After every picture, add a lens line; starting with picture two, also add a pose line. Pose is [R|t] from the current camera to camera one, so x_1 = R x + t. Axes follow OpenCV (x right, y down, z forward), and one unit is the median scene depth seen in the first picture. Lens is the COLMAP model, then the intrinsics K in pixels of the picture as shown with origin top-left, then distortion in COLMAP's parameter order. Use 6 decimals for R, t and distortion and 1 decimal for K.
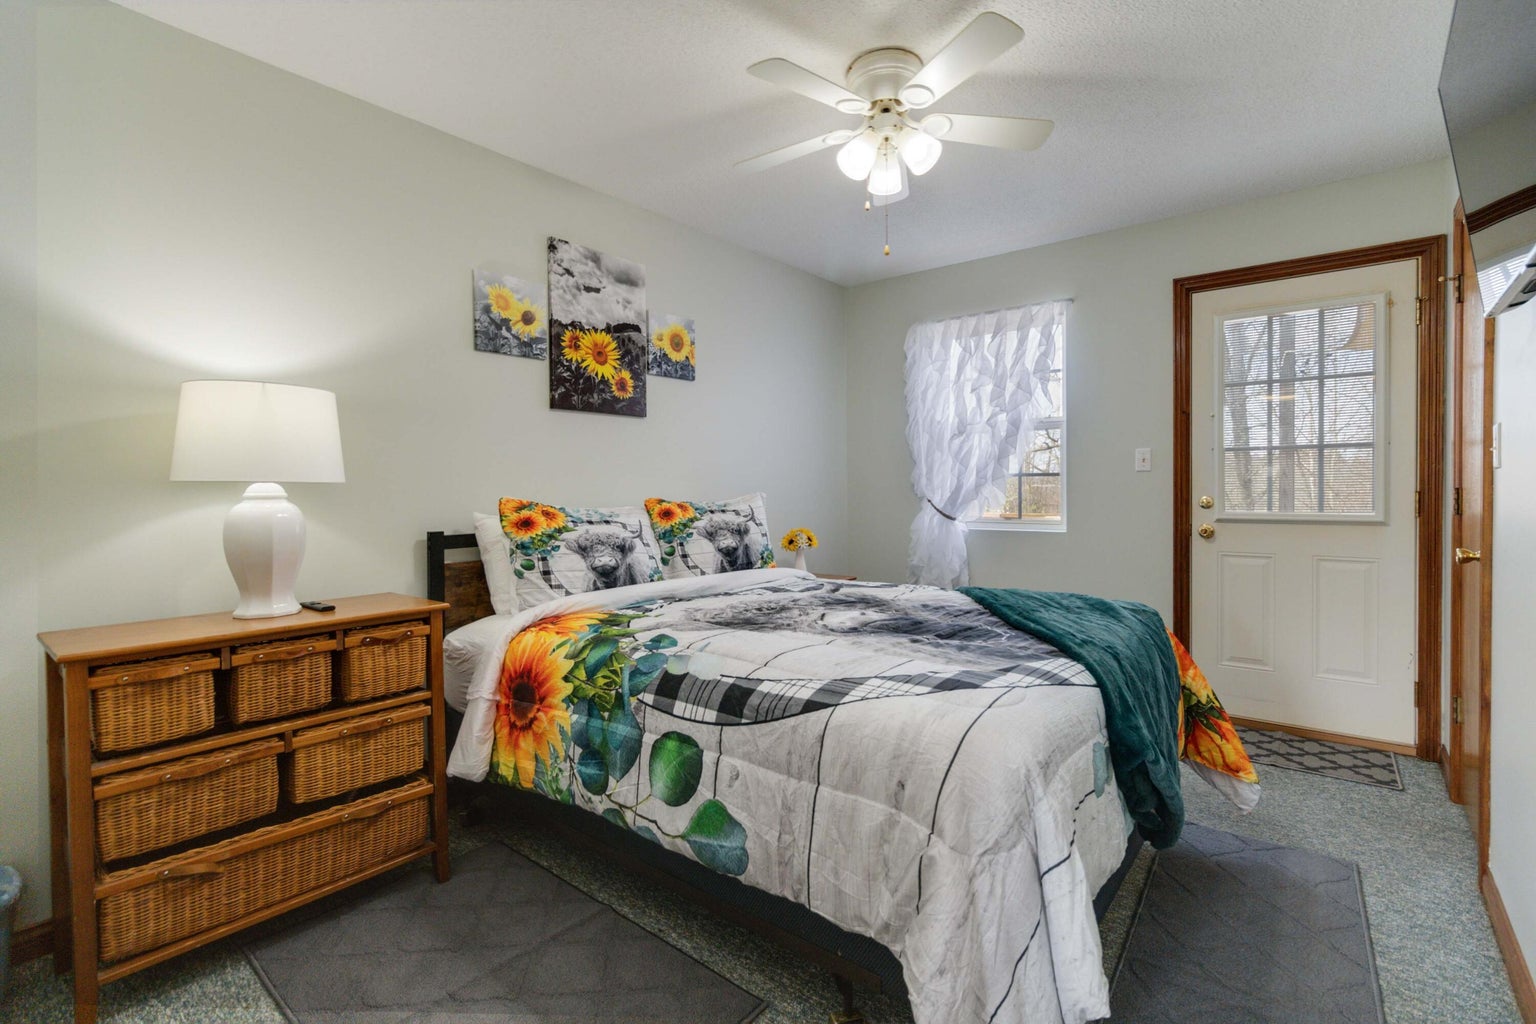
lens RADIAL K [[710.0, 0, 767.0], [0, 710.0, 498.3], [0, 0, 1]] dist [-0.001210, 0.002291]
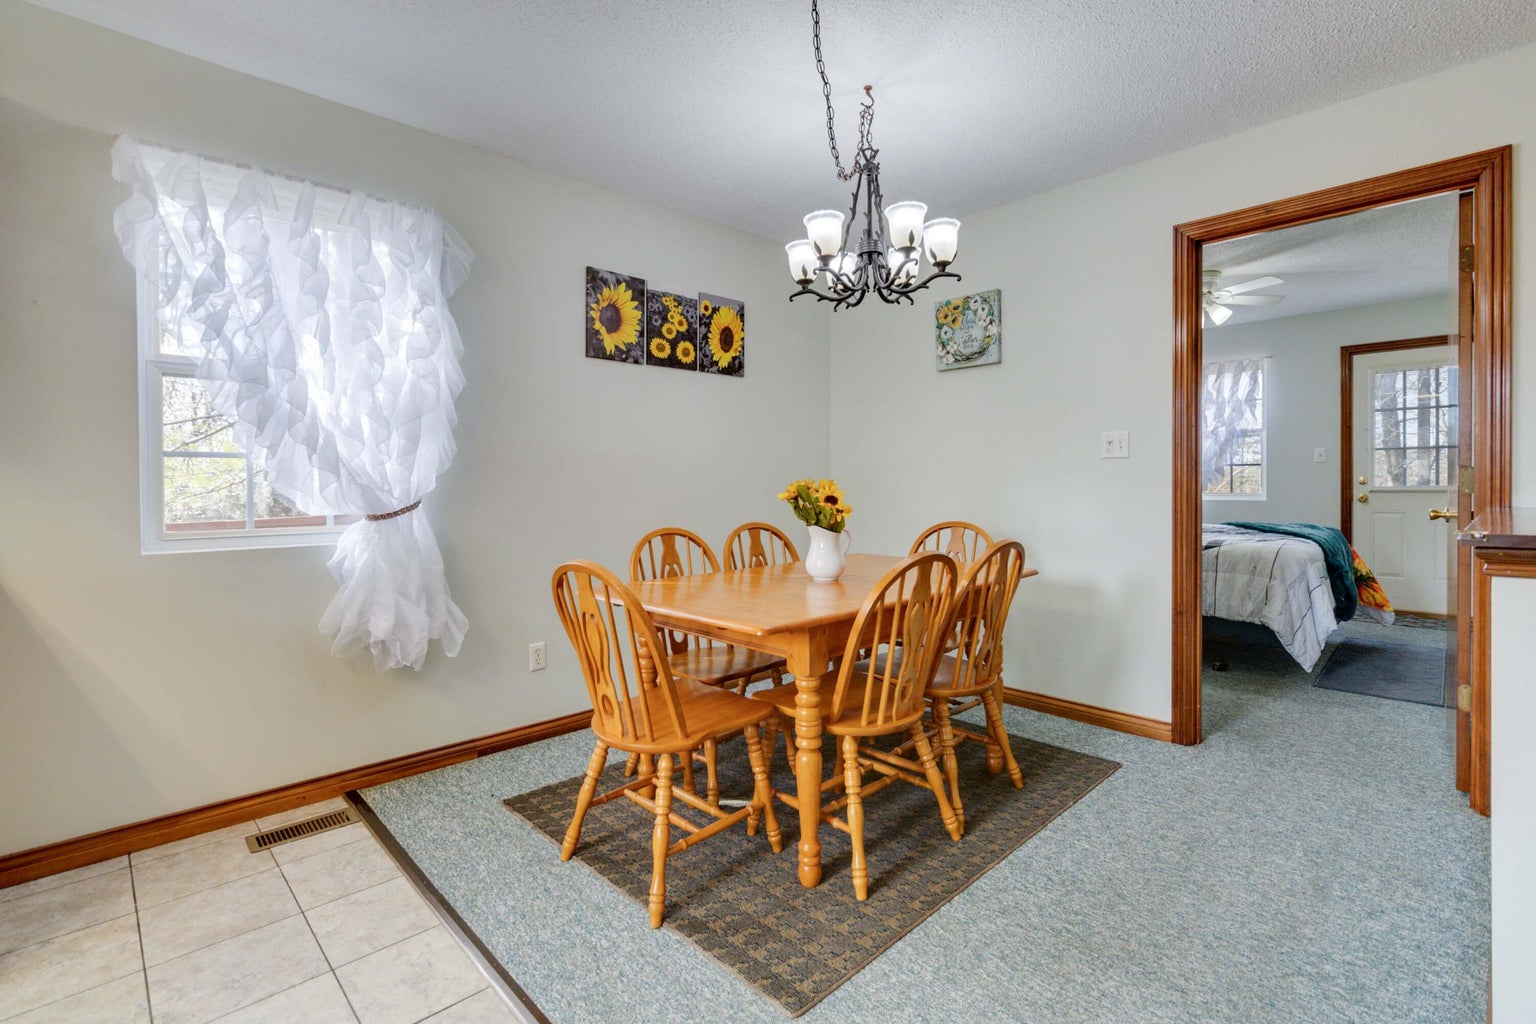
lens RADIAL K [[710.0, 0, 775.5], [0, 710.0, 496.8], [0, 0, 1]] dist [-0.001210, 0.002291]
pose [[0.991904, -0.003699, -0.126934, -0.537999], [0.003592, 0.999993, -0.001074, 0.041506], [0.126937, 0.000610, 0.991911, -0.829343]]
